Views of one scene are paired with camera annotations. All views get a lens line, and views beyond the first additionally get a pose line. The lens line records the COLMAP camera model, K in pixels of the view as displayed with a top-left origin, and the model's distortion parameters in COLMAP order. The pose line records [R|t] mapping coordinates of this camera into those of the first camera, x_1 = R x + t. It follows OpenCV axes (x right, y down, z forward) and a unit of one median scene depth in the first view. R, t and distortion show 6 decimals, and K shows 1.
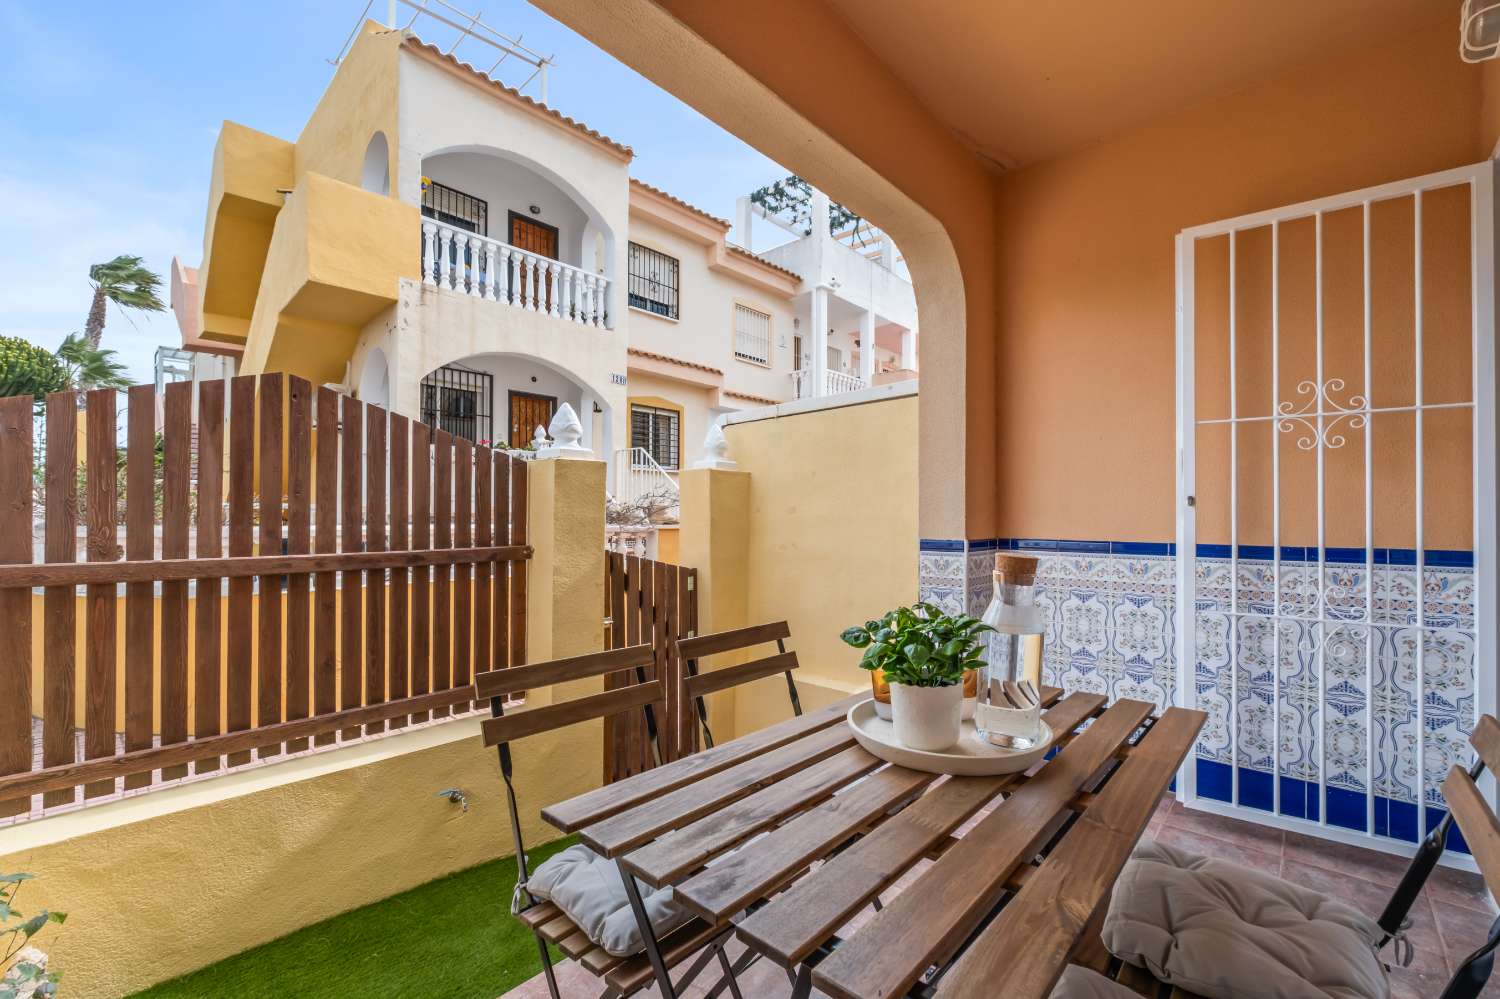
lens RADIAL K [[639.6, 0, 745.8], [0, 639.6, 510.0], [0, 0, 1]] dist [-0.001258, -0.000069]
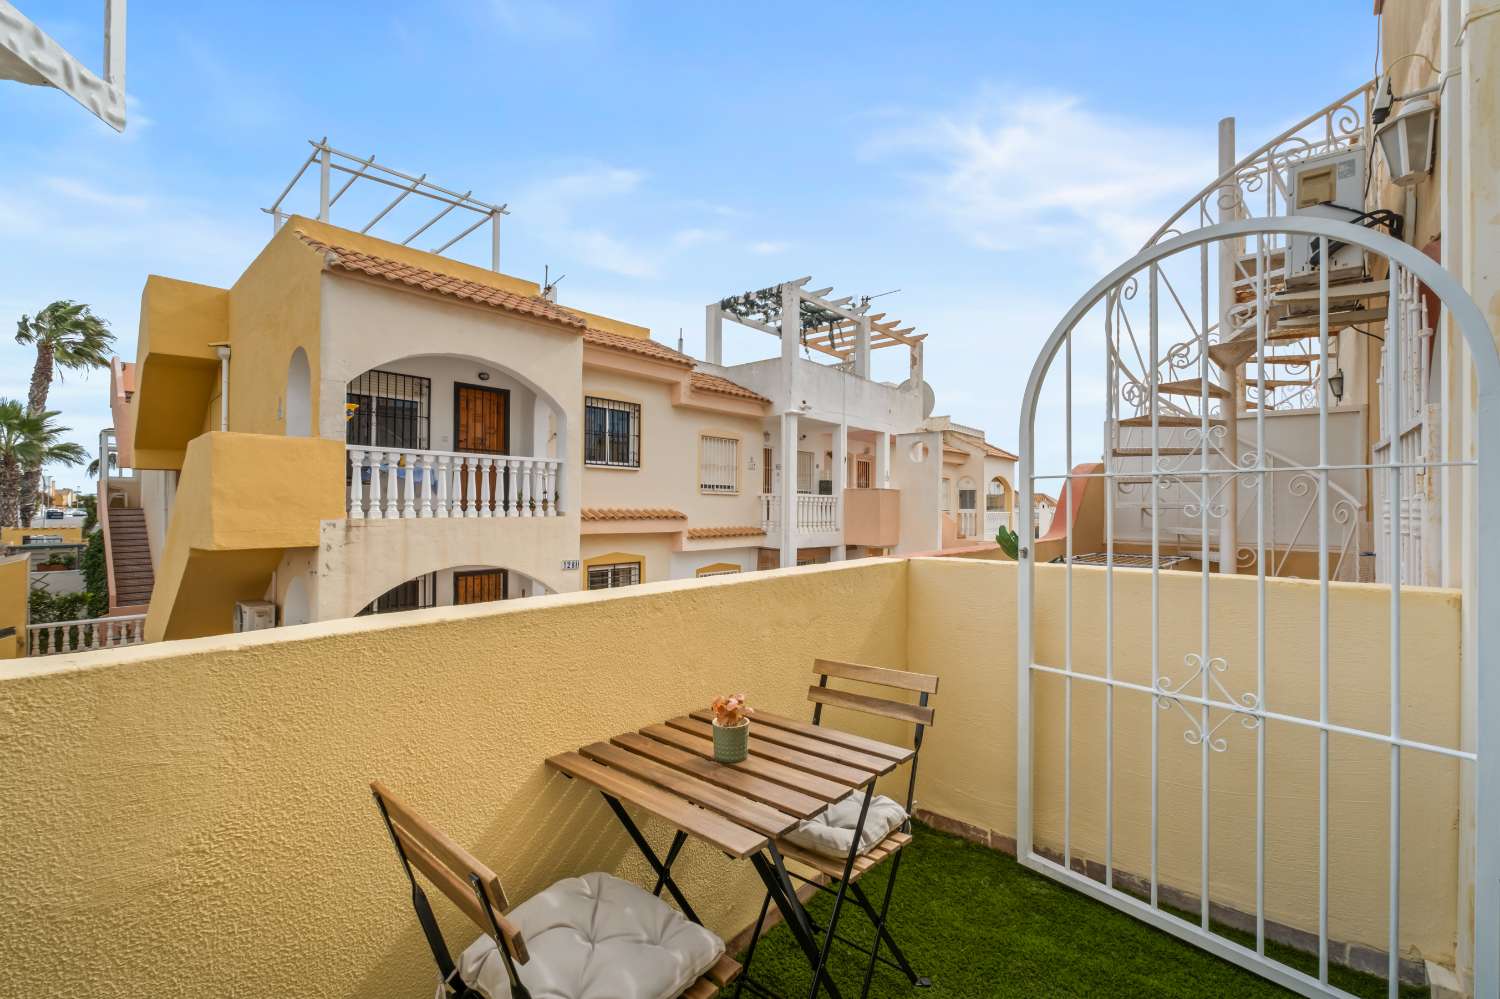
lens RADIAL K [[639.6, 0, 745.8], [0, 639.6, 510.0], [0, 0, 1]] dist [-0.001258, -0.000069]
pose [[0.999648, 0.005008, 0.026046, 0.029761], [-0.005017, 0.999987, 0.000284, -0.239653], [-0.026044, -0.000415, 0.999661, 0.038686]]
